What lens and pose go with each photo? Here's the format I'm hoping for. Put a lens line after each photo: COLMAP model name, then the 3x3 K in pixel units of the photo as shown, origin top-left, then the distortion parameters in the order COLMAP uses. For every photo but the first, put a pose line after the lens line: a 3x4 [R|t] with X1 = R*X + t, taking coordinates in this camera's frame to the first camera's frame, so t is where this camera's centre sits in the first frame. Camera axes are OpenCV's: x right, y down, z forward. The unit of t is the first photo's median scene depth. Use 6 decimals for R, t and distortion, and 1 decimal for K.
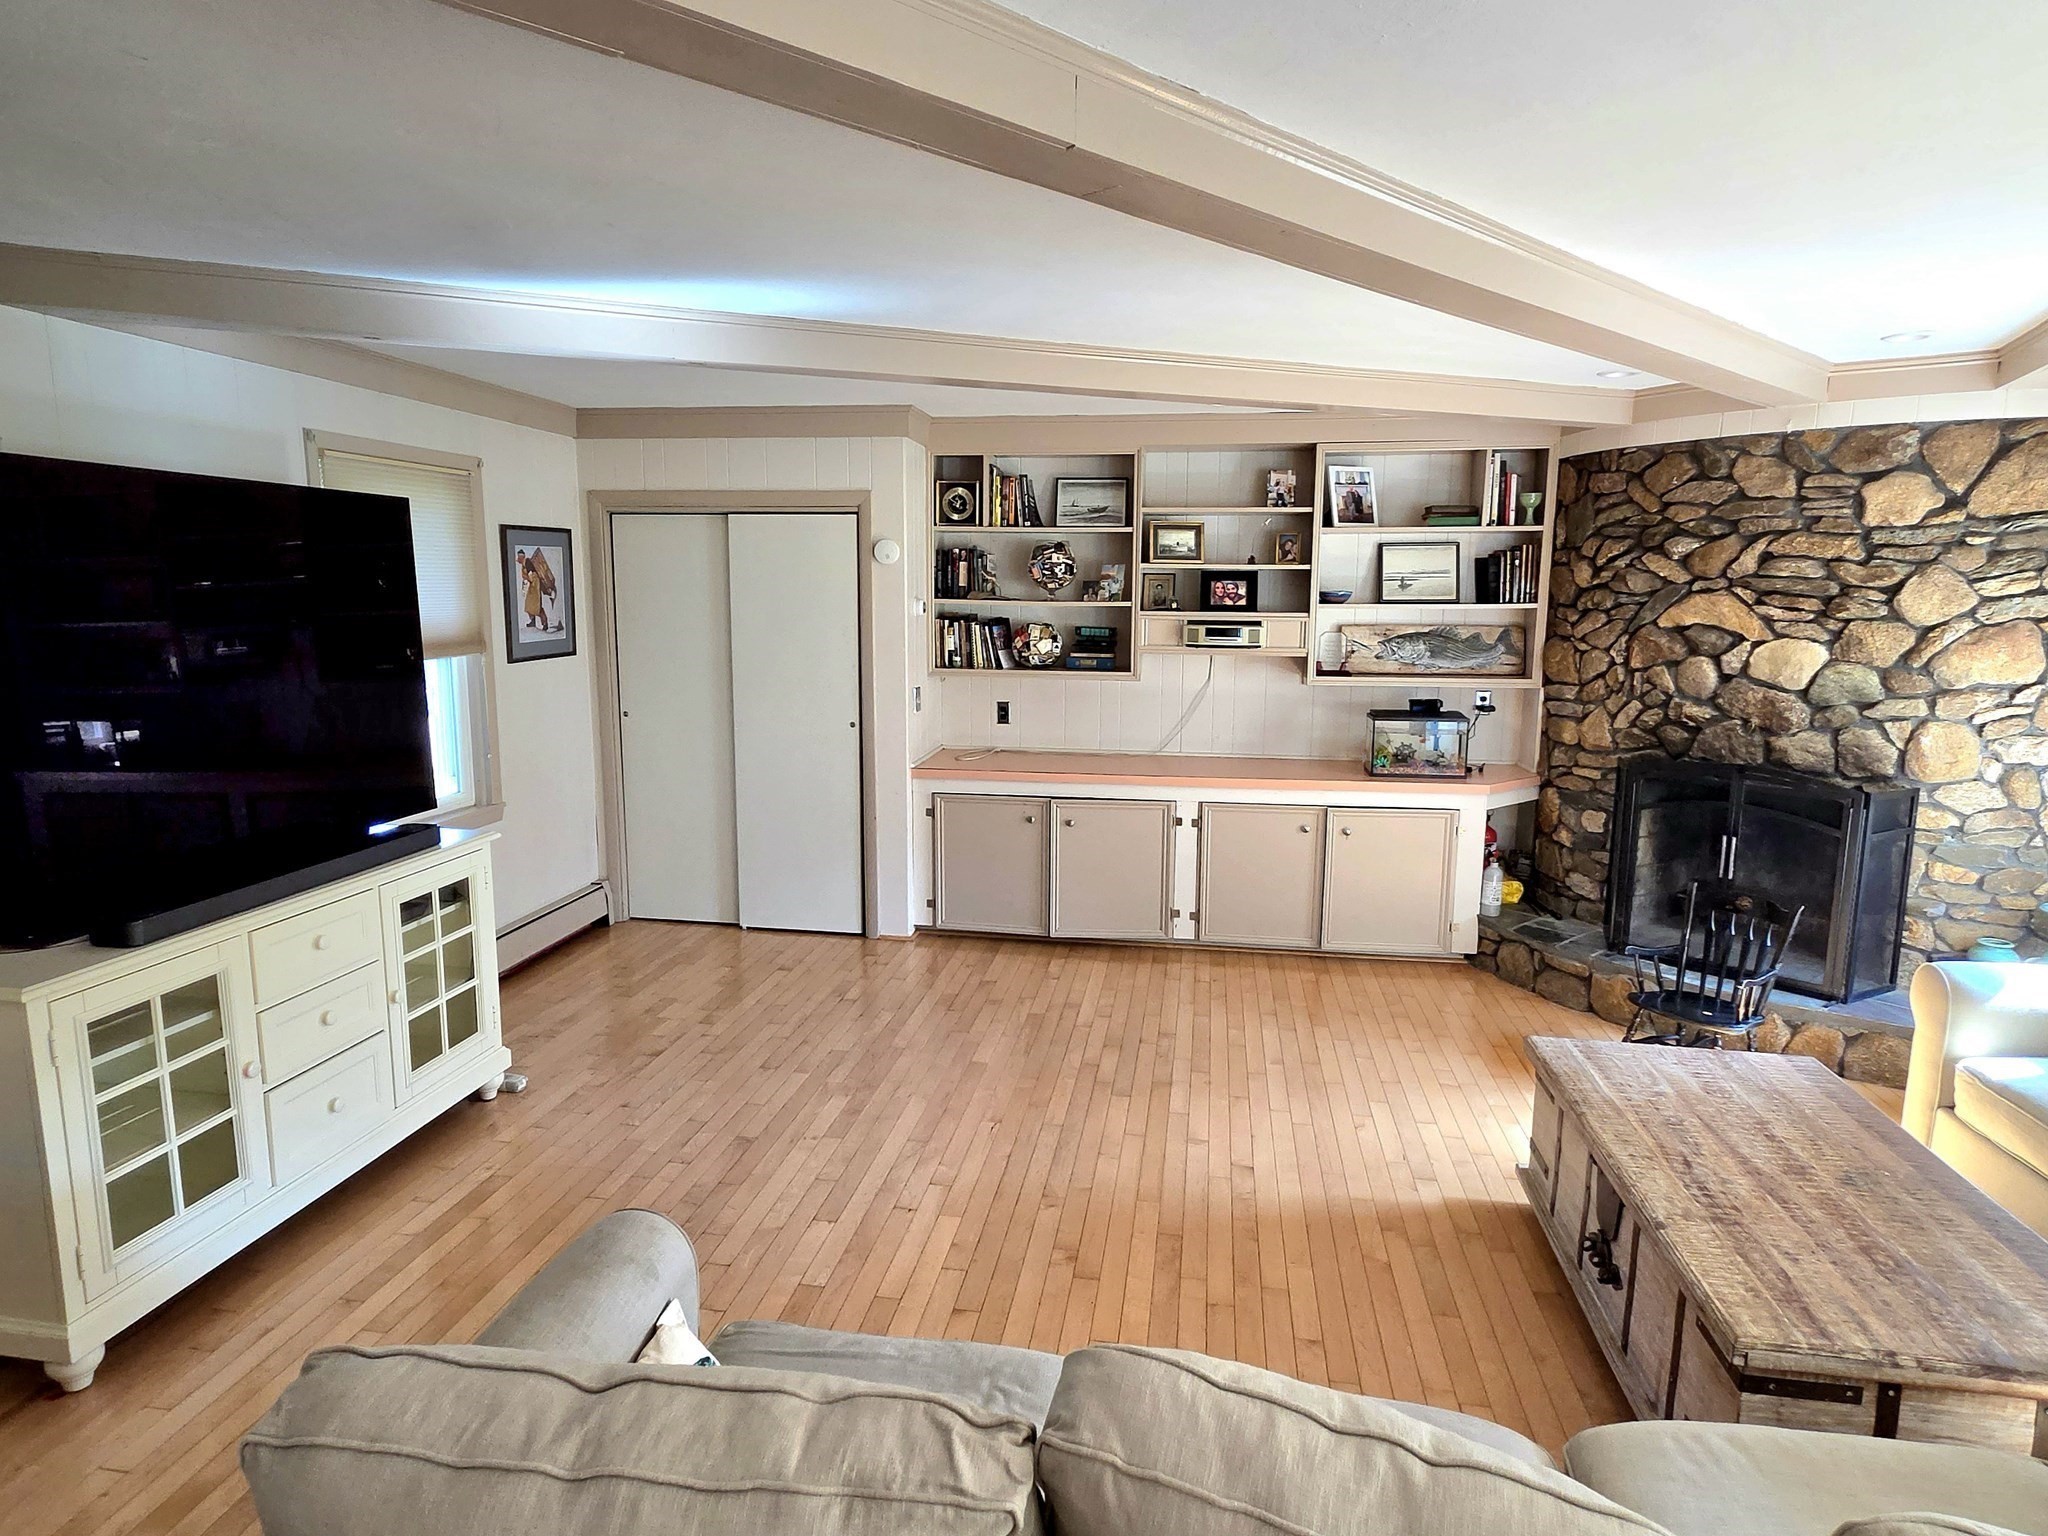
lens RADIAL K [[1196.6, 0, 995.0], [0, 1196.6, 762.5], [0, 0, 1]] dist [0.001809, 0.000410]
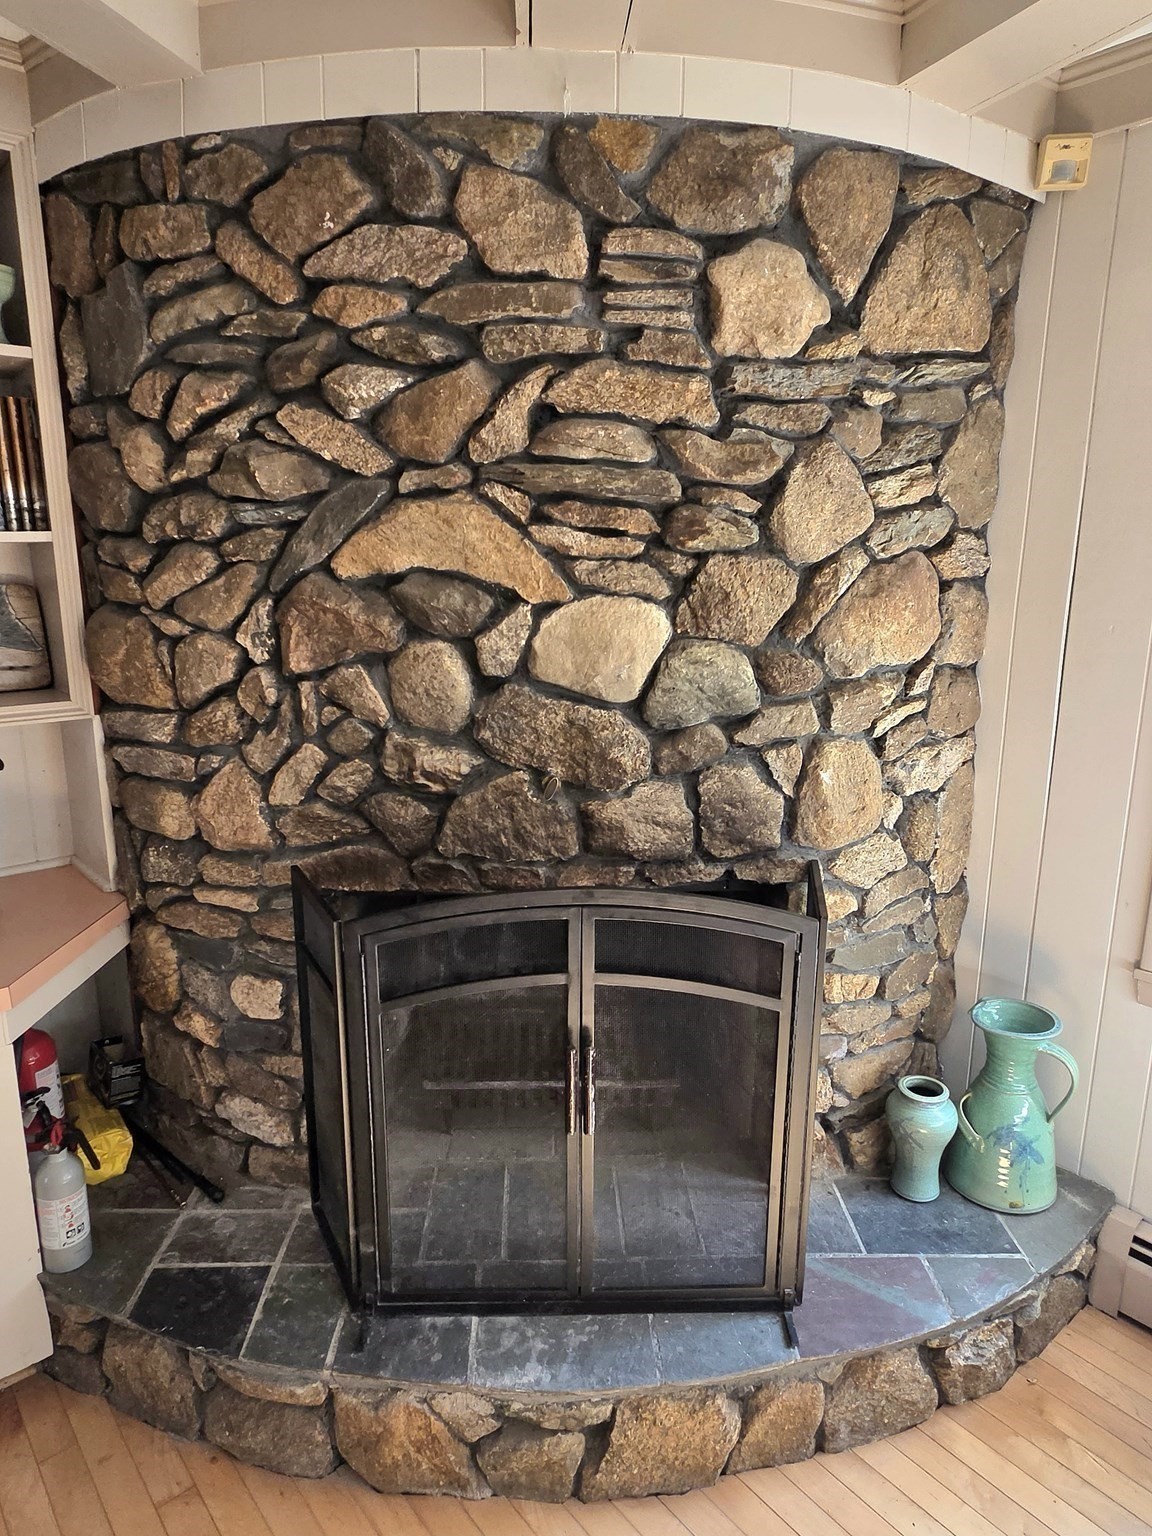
lens RADIAL K [[939.1, 0, 576.0], [0, 939.1, 768.0], [0, 0, 1]] dist [-0.001375, 0.002643]
pose [[0.624596, -0.175223, 0.761037, 0.349046], [0.112824, 0.984527, 0.134084, -0.084455], [-0.772755, 0.002115, 0.634701, 0.745841]]
